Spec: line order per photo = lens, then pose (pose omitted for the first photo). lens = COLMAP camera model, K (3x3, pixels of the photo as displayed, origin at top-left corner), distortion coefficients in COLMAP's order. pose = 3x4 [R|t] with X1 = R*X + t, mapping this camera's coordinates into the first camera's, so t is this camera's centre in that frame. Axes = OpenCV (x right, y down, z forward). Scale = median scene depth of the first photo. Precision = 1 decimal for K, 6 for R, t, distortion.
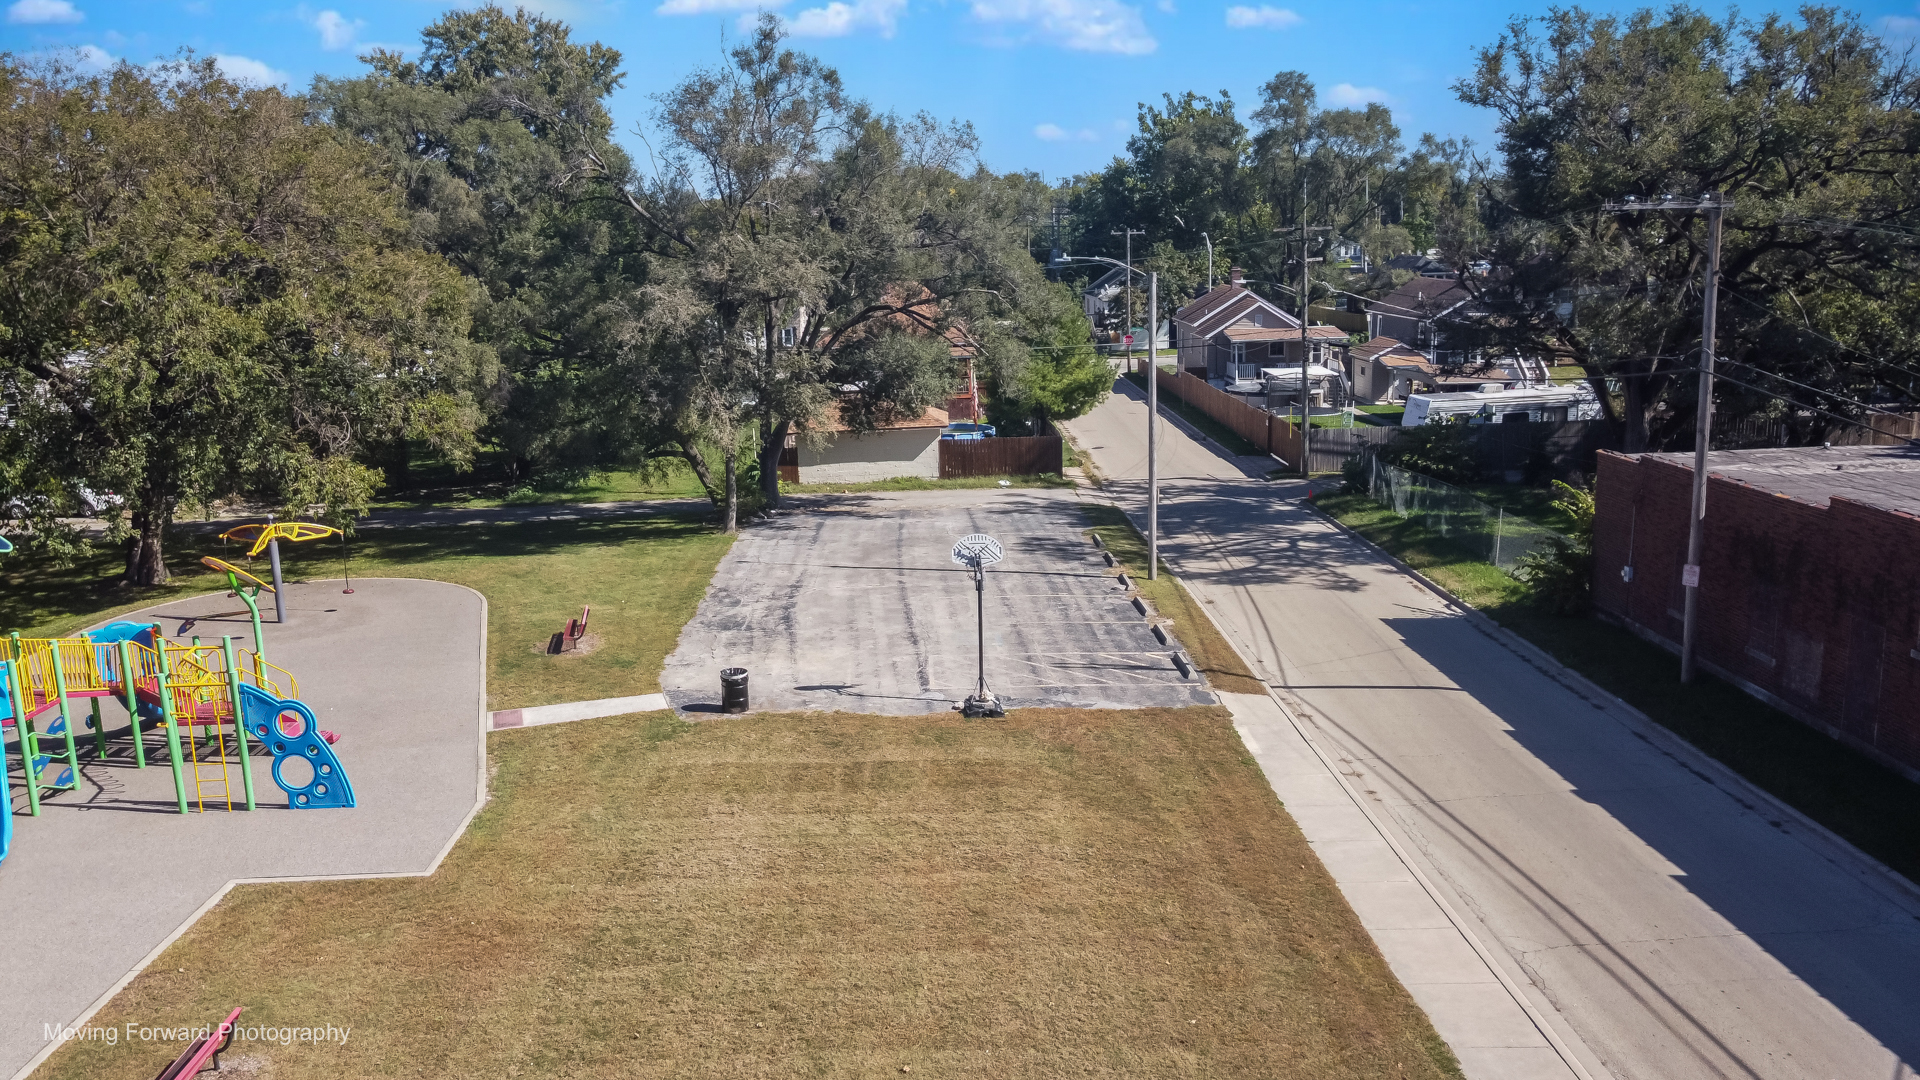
lens RADIAL K [[1471.4, 0, 960.0], [0, 1471.4, 540.0], [0, 0, 1]] dist [-0.007738, 0.048922]
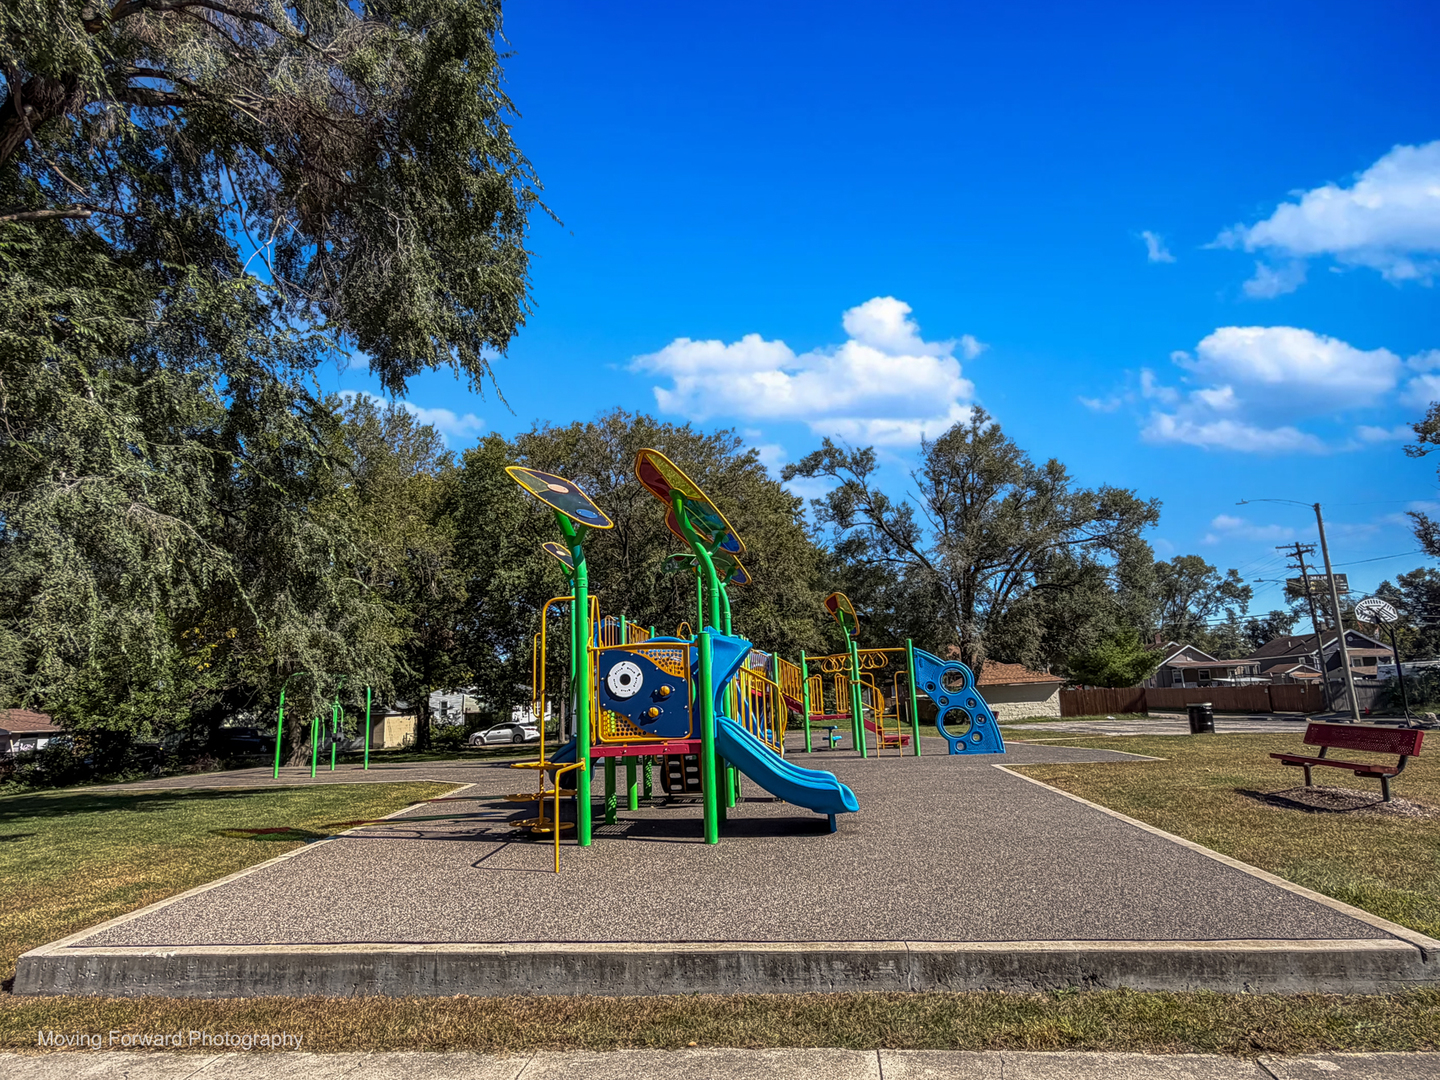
lens RADIAL K [[828.3, 0, 720.0], [0, 828.3, 540.0], [0, 0, 1]] dist [0.002664, -0.000161]
pose [[0.988866, -0.038824, -0.143655, -0.419756], [-0.019559, 0.923080, -0.384111, 0.223710], [0.147518, 0.382644, 0.912043, 0.209654]]
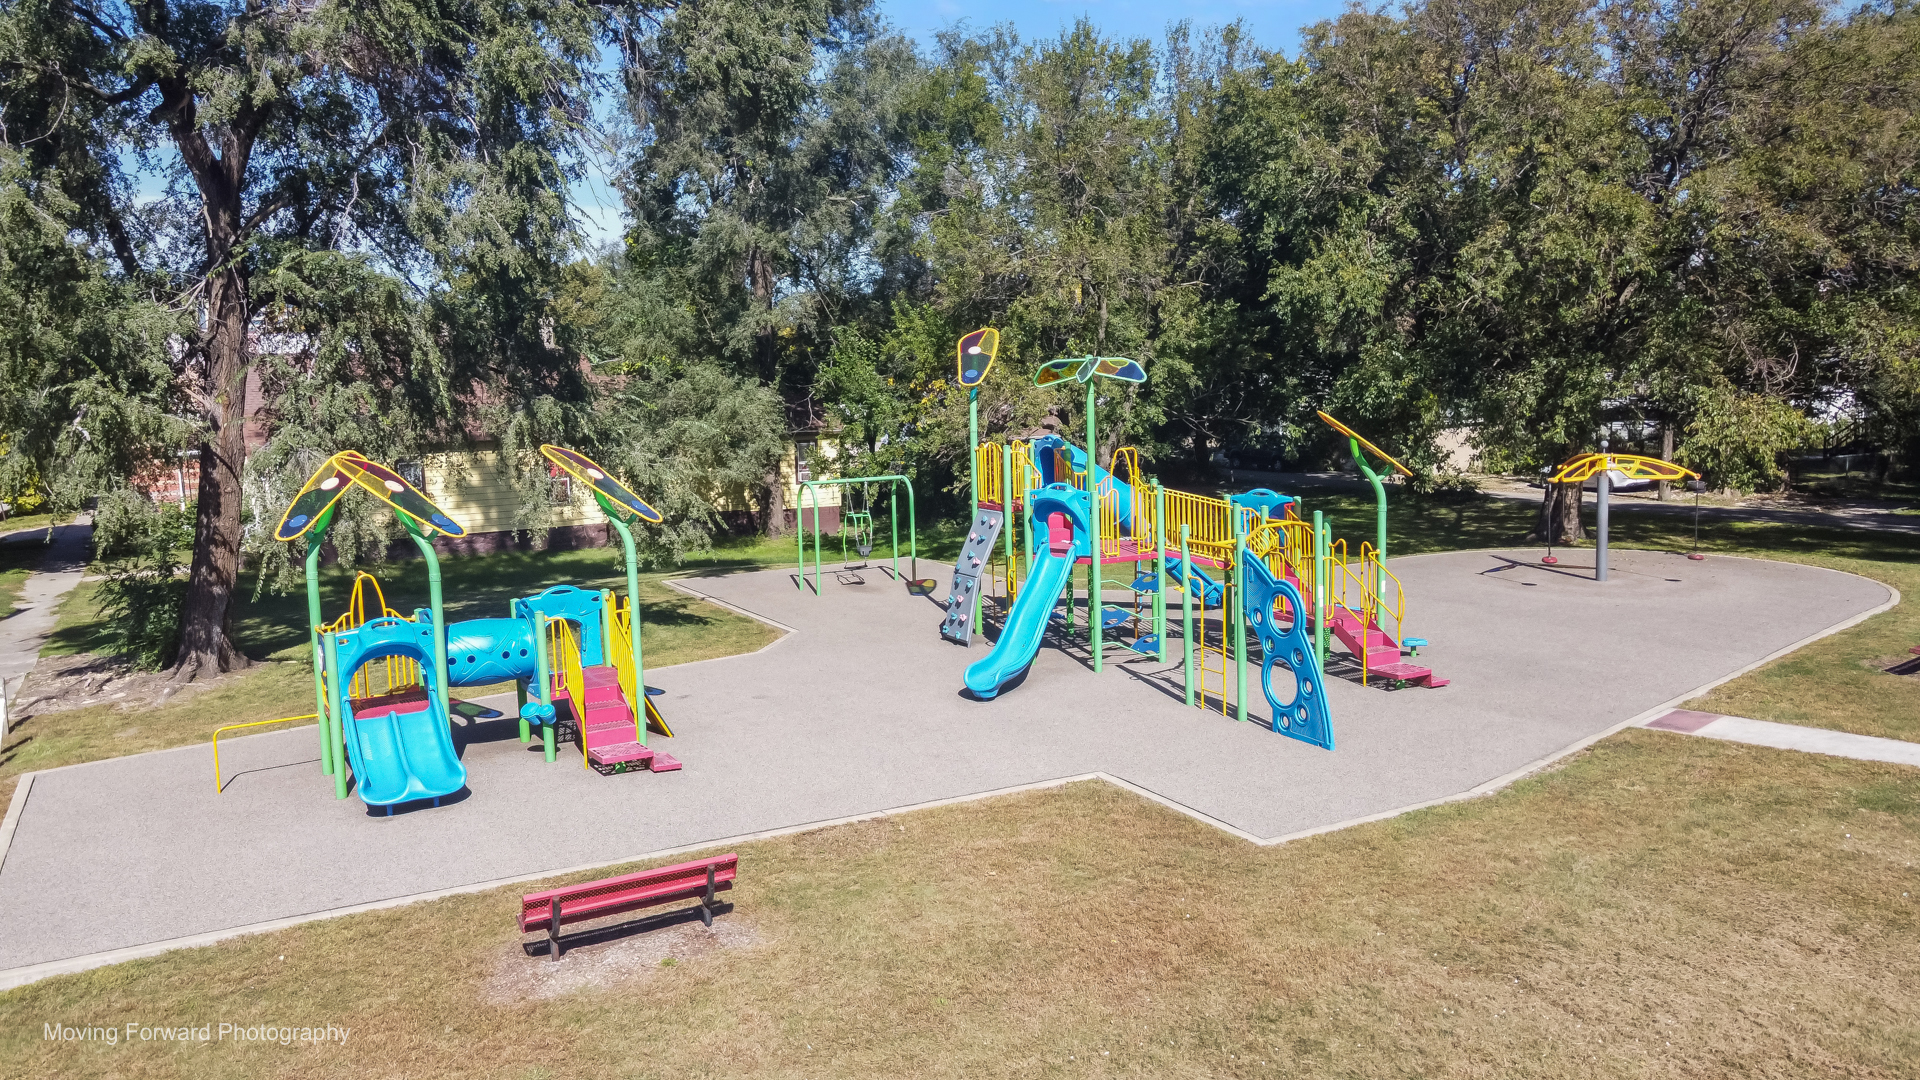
lens RADIAL K [[1471.4, 0, 960.0], [0, 1471.4, 540.0], [0, 0, 1]] dist [-0.007738, 0.048922]
pose [[0.449672, 0.126865, -0.884138, 0.095207], [-0.163601, 0.984814, 0.058103, 0.054425], [0.878083, 0.118518, 0.463599, 0.391082]]
